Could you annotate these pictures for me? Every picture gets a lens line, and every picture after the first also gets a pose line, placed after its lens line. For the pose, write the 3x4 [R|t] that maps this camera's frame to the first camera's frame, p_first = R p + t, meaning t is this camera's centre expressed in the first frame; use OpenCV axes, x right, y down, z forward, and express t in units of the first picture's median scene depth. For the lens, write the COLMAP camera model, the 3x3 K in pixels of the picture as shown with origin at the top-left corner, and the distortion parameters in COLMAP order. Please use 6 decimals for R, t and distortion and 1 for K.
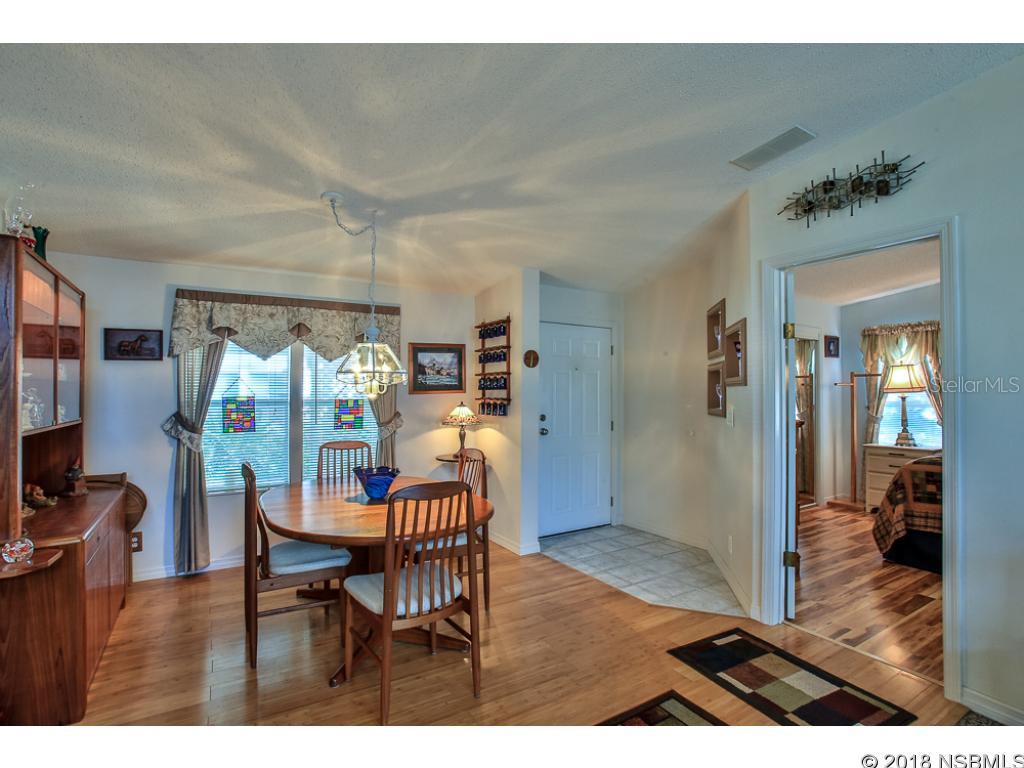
lens RADIAL K [[494.0, 0, 504.8], [0, 494.0, 384.0], [0, 0, 1]] dist [-0.080868, 0.036975]
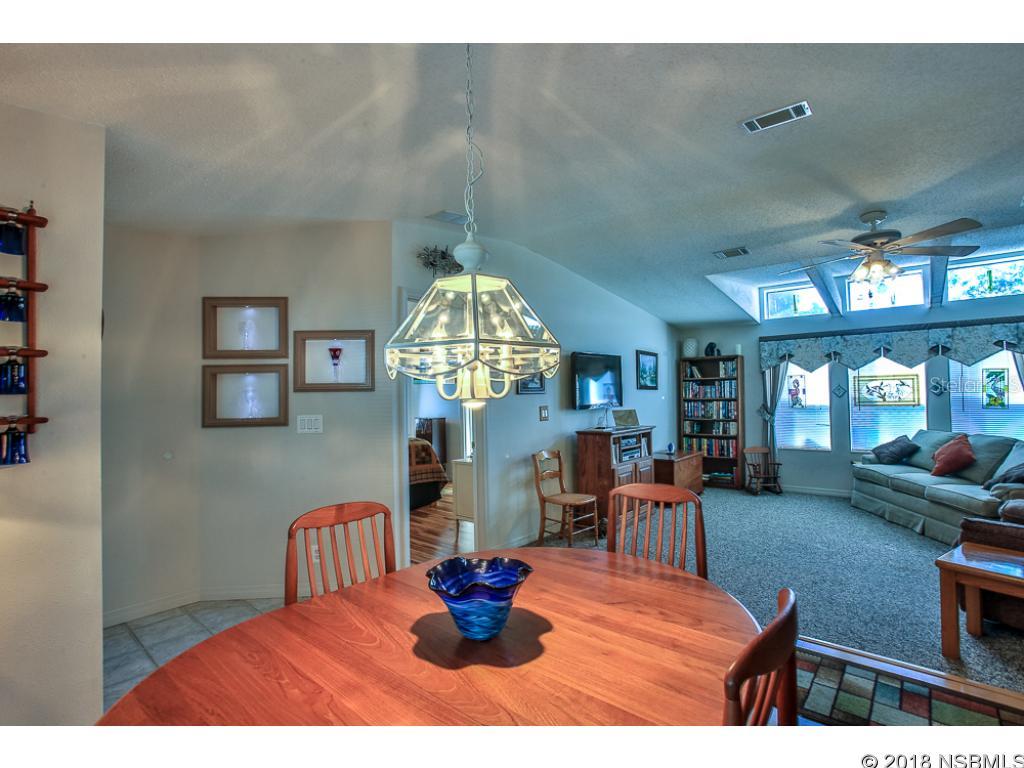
lens RADIAL K [[494.0, 0, 504.8], [0, 494.0, 384.0], [0, 0, 1]] dist [-0.080868, 0.036975]
pose [[-0.313448, 0.027906, 0.949195, -0.453792], [-0.001895, 0.999548, -0.030012, 0.013429], [-0.949604, -0.011206, -0.313253, 0.731359]]
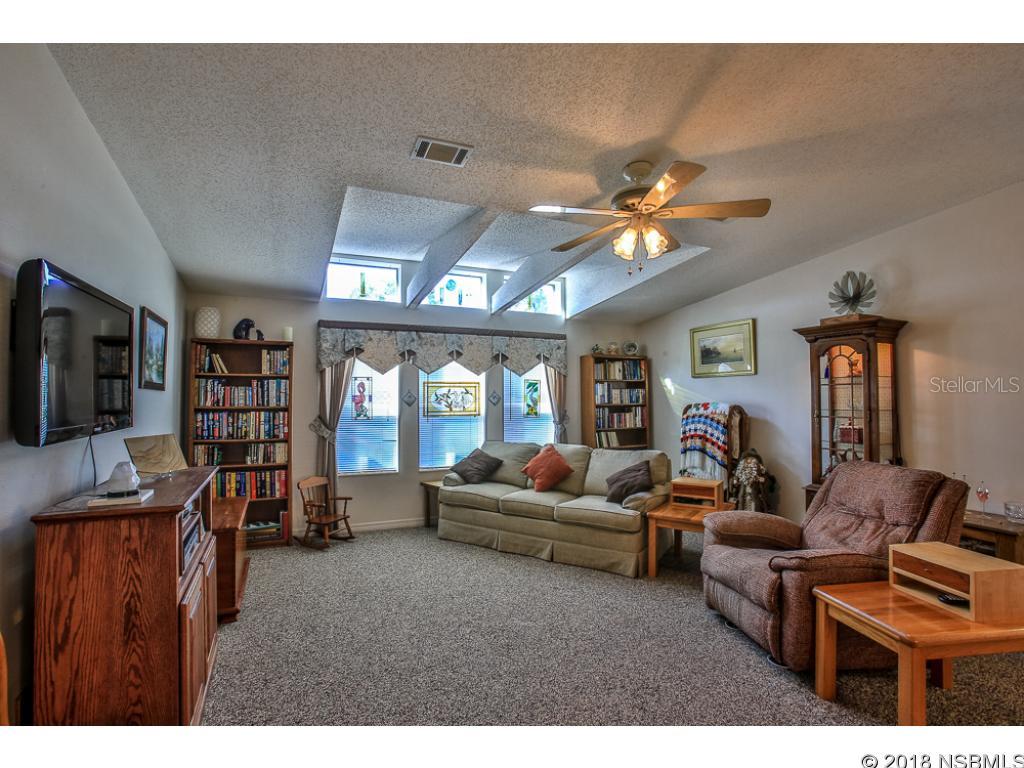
lens RADIAL K [[494.0, 0, 504.8], [0, 494.0, 384.0], [0, 0, 1]] dist [-0.080868, 0.036975]
pose [[-0.993644, 0.003506, 0.112513, 0.202631], [-0.001628, 0.998963, -0.045502, 0.008462], [-0.112556, -0.045396, -0.992608, 0.517558]]
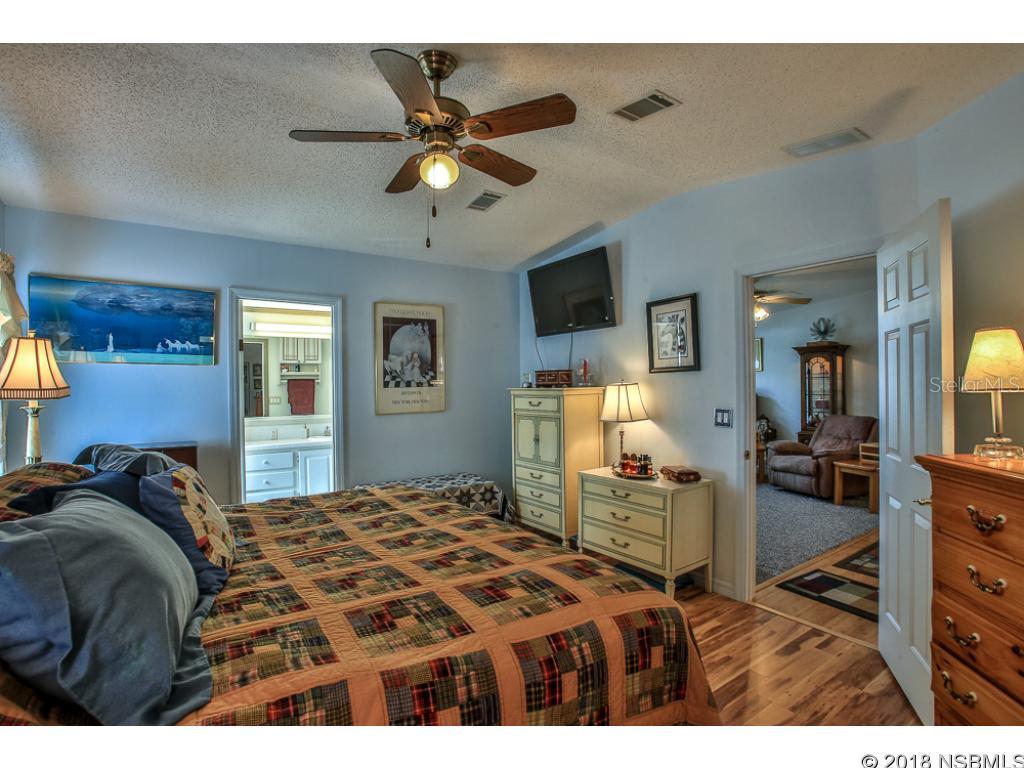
lens RADIAL K [[494.0, 0, 504.8], [0, 494.0, 384.0], [0, 0, 1]] dist [-0.080868, 0.036975]
pose [[-0.998407, 0.008651, -0.055760, 0.848168], [0.009641, 0.999800, -0.017520, 0.009119], [0.055598, -0.018030, -0.998290, 1.163968]]
